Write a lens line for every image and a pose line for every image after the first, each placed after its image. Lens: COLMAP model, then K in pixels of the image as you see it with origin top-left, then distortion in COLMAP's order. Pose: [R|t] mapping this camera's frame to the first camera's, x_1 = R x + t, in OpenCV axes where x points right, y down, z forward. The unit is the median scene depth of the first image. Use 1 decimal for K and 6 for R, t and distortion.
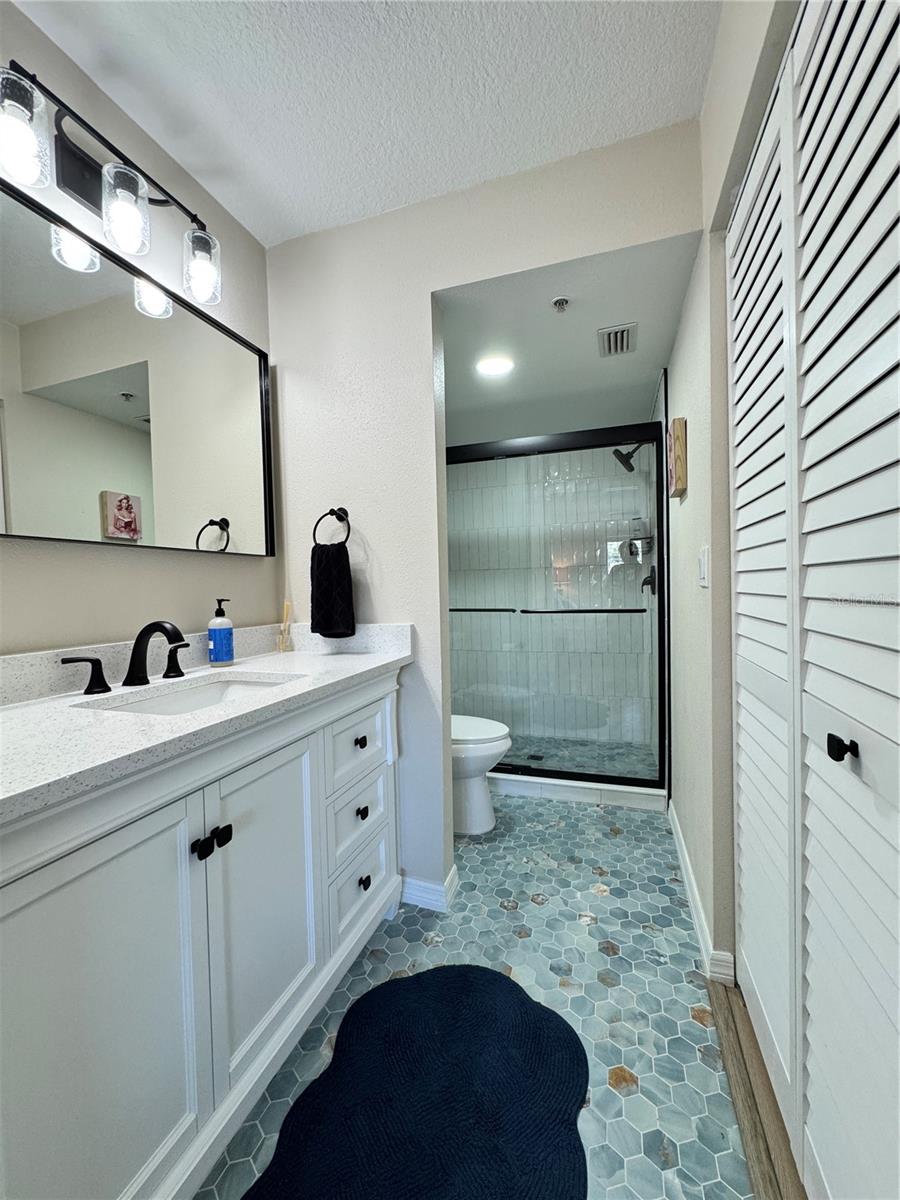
lens RADIAL K [[478.5, 0, 448.2], [0, 478.5, 598.6], [0, 0, 1]] dist [-0.003895, 0.000778]
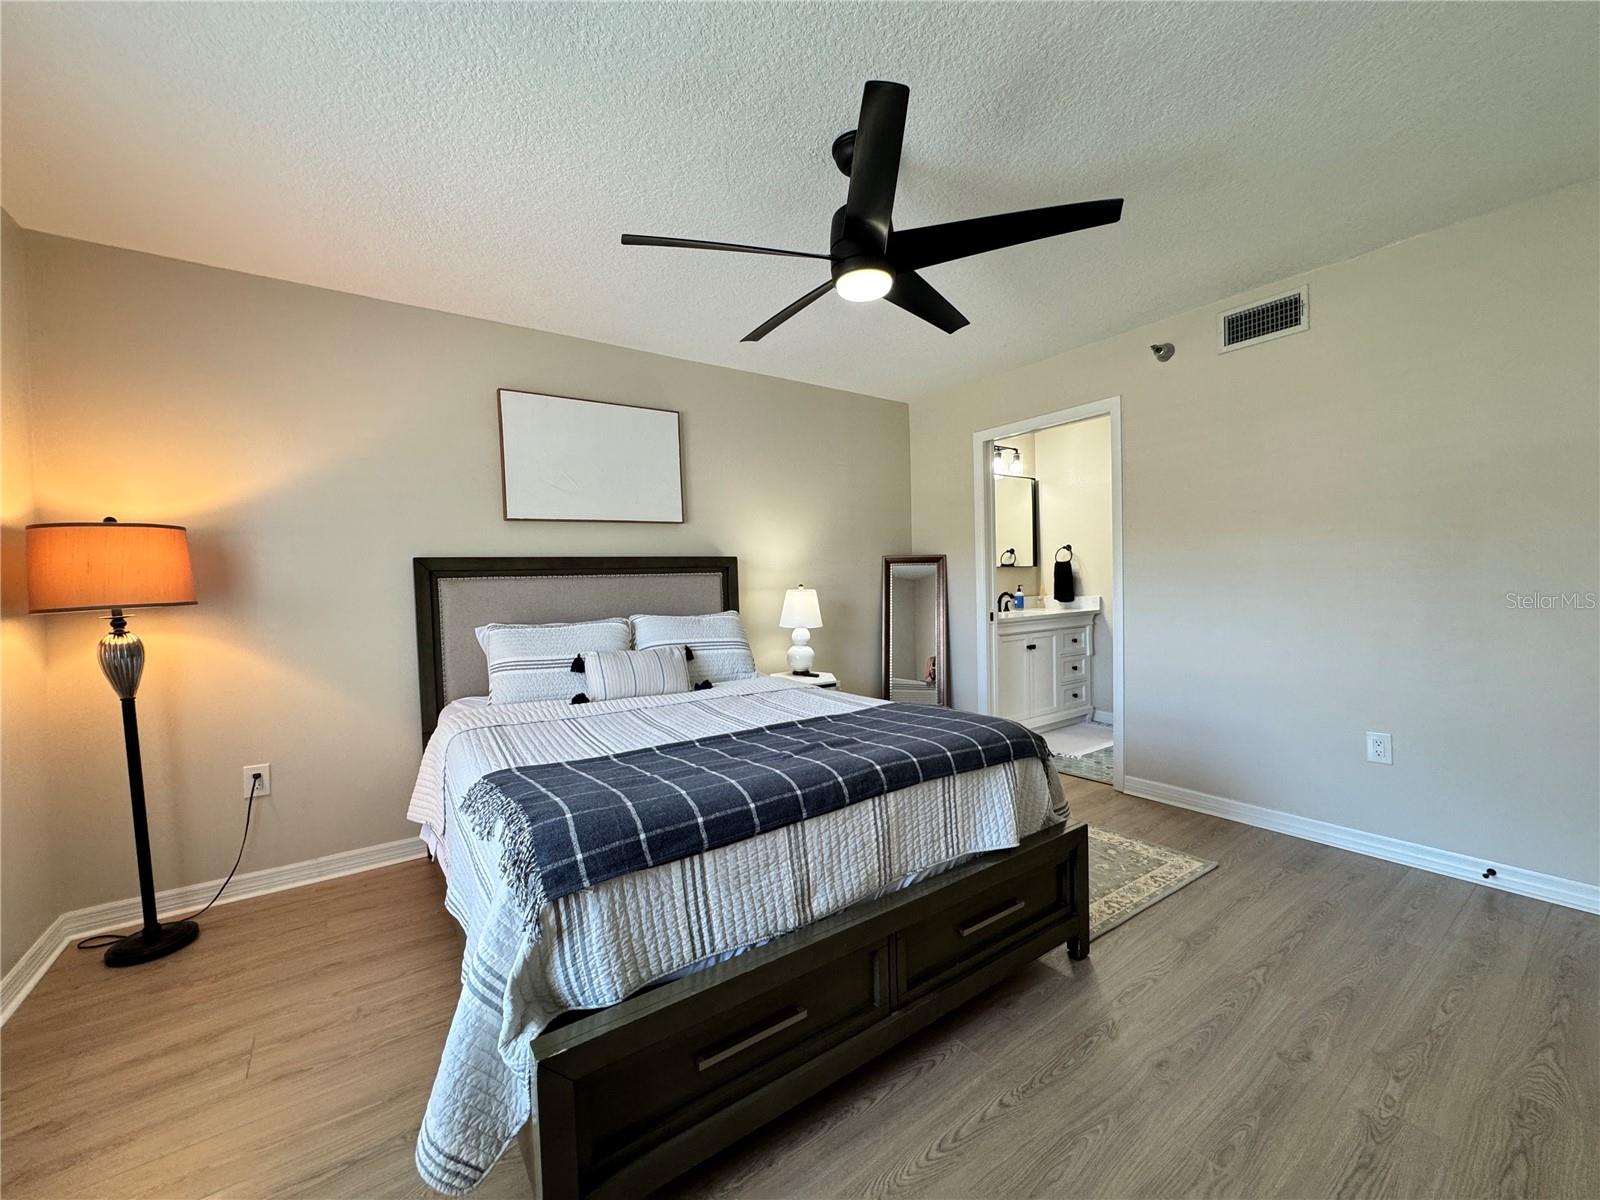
lens RADIAL K [[638.0, 0, 761.0], [0, 638.0, 600.6], [0, 0, 1]] dist [-0.003895, 0.000778]
pose [[0.788580, 0.025783, -0.614391, 0.488323], [-0.008369, 0.999478, 0.031201, -0.008952], [0.614875, -0.019463, 0.788385, -2.280144]]
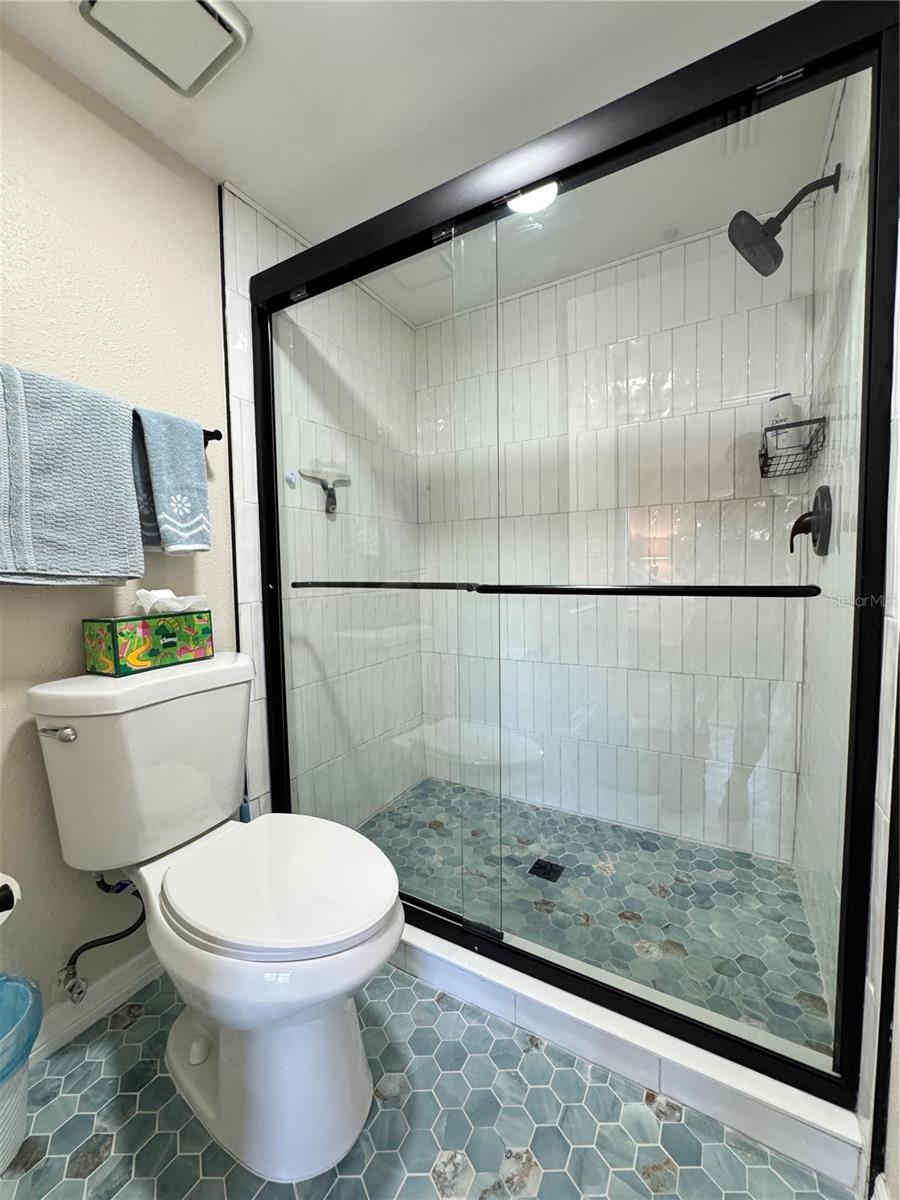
lens RADIAL K [[478.5, 0, 454.7], [0, 478.5, 601.4], [0, 0, 1]] dist [-0.003895, 0.000778]
pose [[0.981992, 0.018456, -0.188021, 0.298448], [-0.008989, 0.998654, 0.051080, 0.023701], [0.188711, -0.048470, 0.980836, 0.819346]]
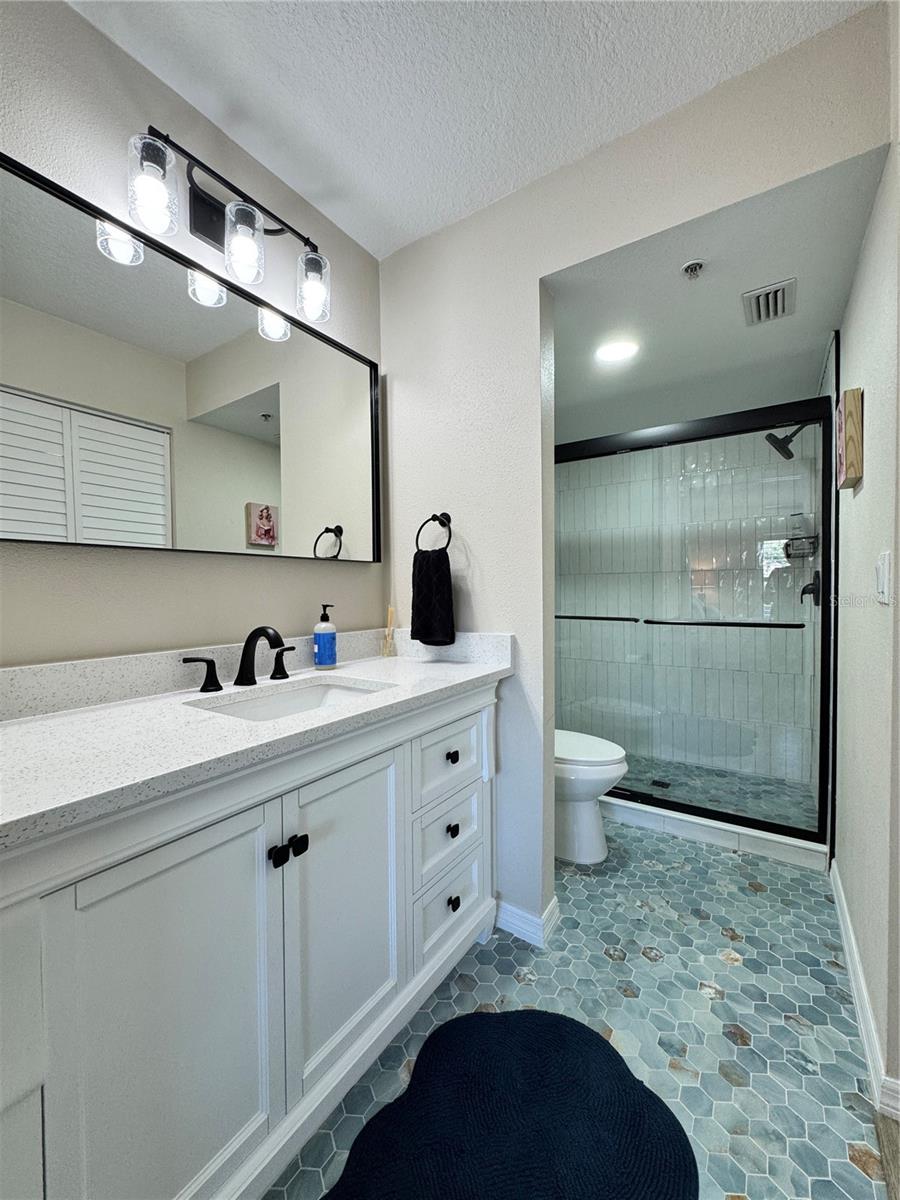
lens RADIAL K [[478.5, 0, 450.3], [0, 478.5, 598.5], [0, 0, 1]] dist [-0.003895, 0.000778]
pose [[0.965821, 0.018826, -0.258524, 0.045451], [-0.018866, 0.999819, 0.002329, -0.016831], [0.258521, 0.002628, 0.966002, 0.054824]]
